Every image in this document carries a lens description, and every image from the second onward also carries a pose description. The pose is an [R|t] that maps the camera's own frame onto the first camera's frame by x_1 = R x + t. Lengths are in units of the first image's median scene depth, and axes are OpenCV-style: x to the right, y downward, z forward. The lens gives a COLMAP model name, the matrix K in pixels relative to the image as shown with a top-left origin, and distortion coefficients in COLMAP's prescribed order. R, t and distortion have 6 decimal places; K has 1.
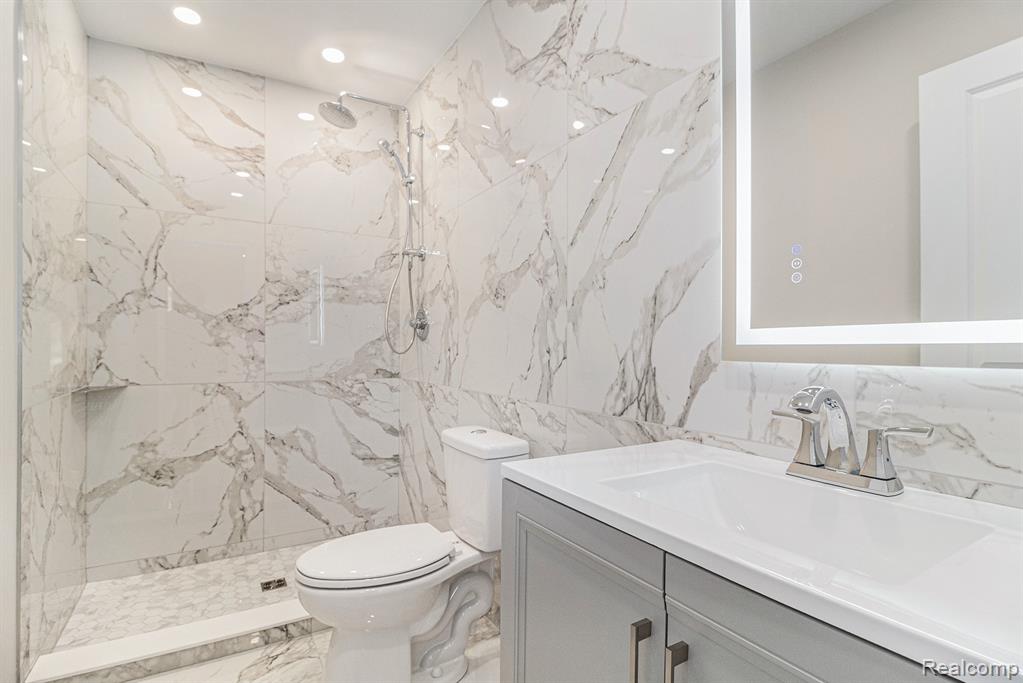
lens RADIAL K [[493.3, 0, 502.8], [0, 493.3, 348.5], [0, 0, 1]] dist [0.011840, -0.001300]
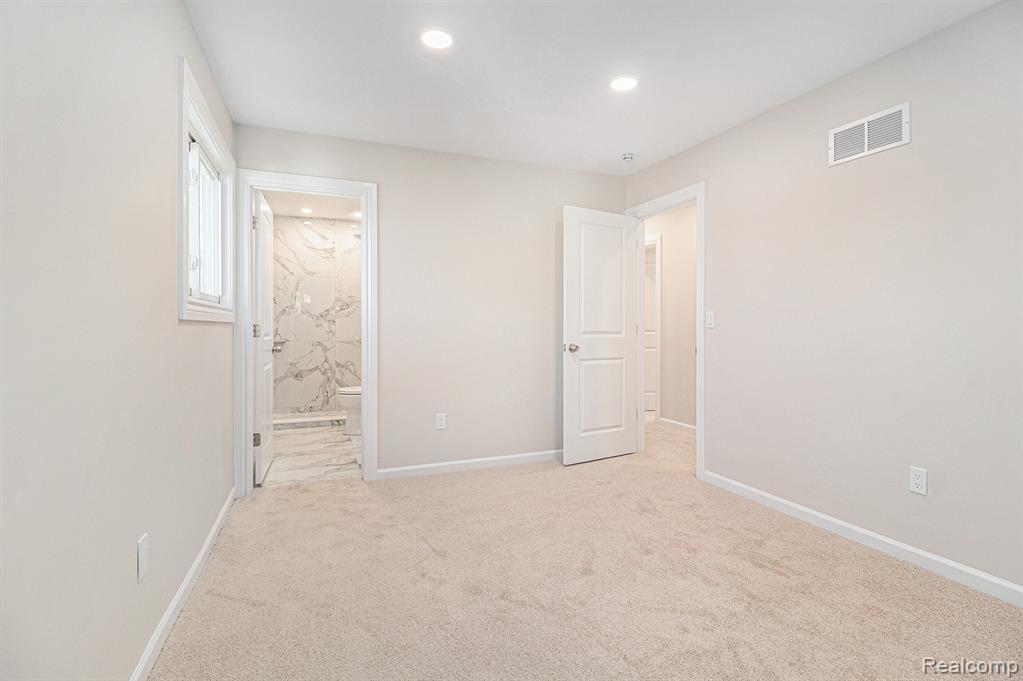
lens RADIAL K [[493.3, 0, 517.7], [0, 493.3, 330.9], [0, 0, 1]] dist [0.011840, -0.001300]
pose [[0.989568, -0.000580, -0.144065, 0.803455], [0.001657, 0.999972, 0.007351, -0.001592], [0.144057, -0.007513, 0.989541, -1.357452]]
